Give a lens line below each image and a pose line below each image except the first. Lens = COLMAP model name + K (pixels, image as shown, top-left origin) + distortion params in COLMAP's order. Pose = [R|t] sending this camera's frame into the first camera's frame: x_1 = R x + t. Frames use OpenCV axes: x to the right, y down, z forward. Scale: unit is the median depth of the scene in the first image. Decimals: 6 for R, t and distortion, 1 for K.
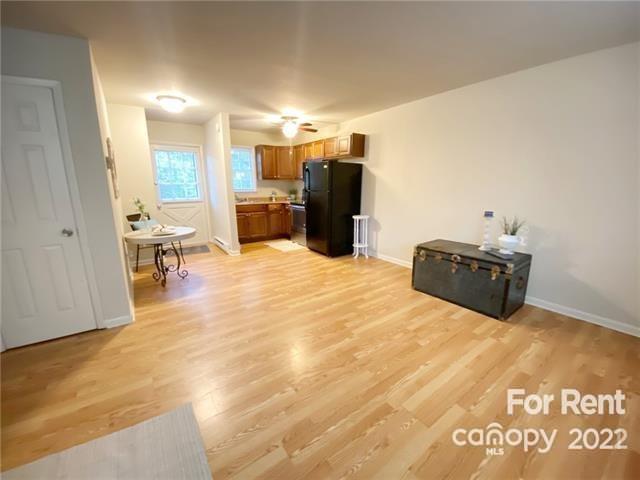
lens RADIAL K [[258.0, 0, 320.7], [0, 258.0, 236.3], [0, 0, 1]] dist [0.000052, -0.000229]
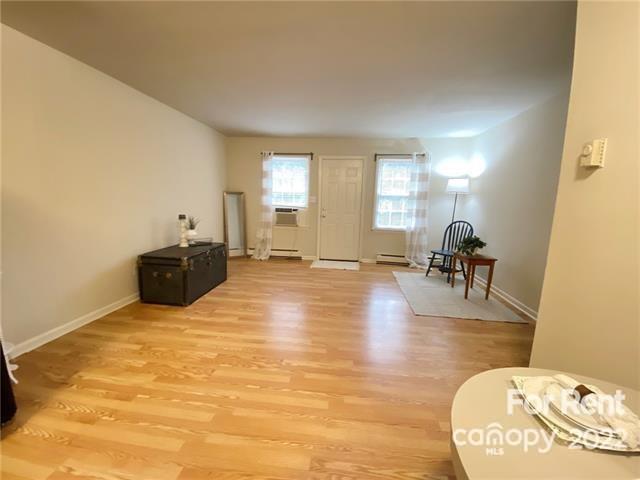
lens RADIAL K [[258.0, 0, 320.7], [0, 258.0, 236.3], [0, 0, 1]] dist [0.000052, -0.000229]
pose [[-0.743729, -0.113157, 0.658835, -0.438523], [0.110979, 0.950991, 0.288616, -0.187828], [-0.659205, 0.287769, -0.694721, 0.973899]]
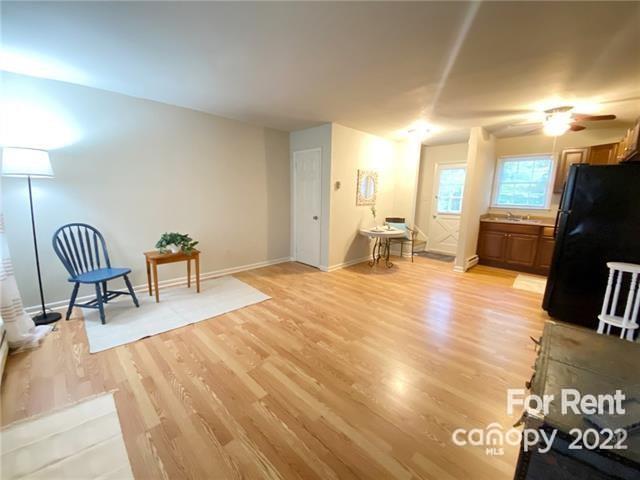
lens RADIAL K [[258.0, 0, 320.7], [0, 258.0, 236.3], [0, 0, 1]] dist [0.000052, -0.000229]
pose [[0.175326, 0.167268, -0.970197, 0.569025], [-0.221114, 0.966976, 0.126755, -0.071094], [0.959359, 0.192301, 0.206521, 0.321324]]
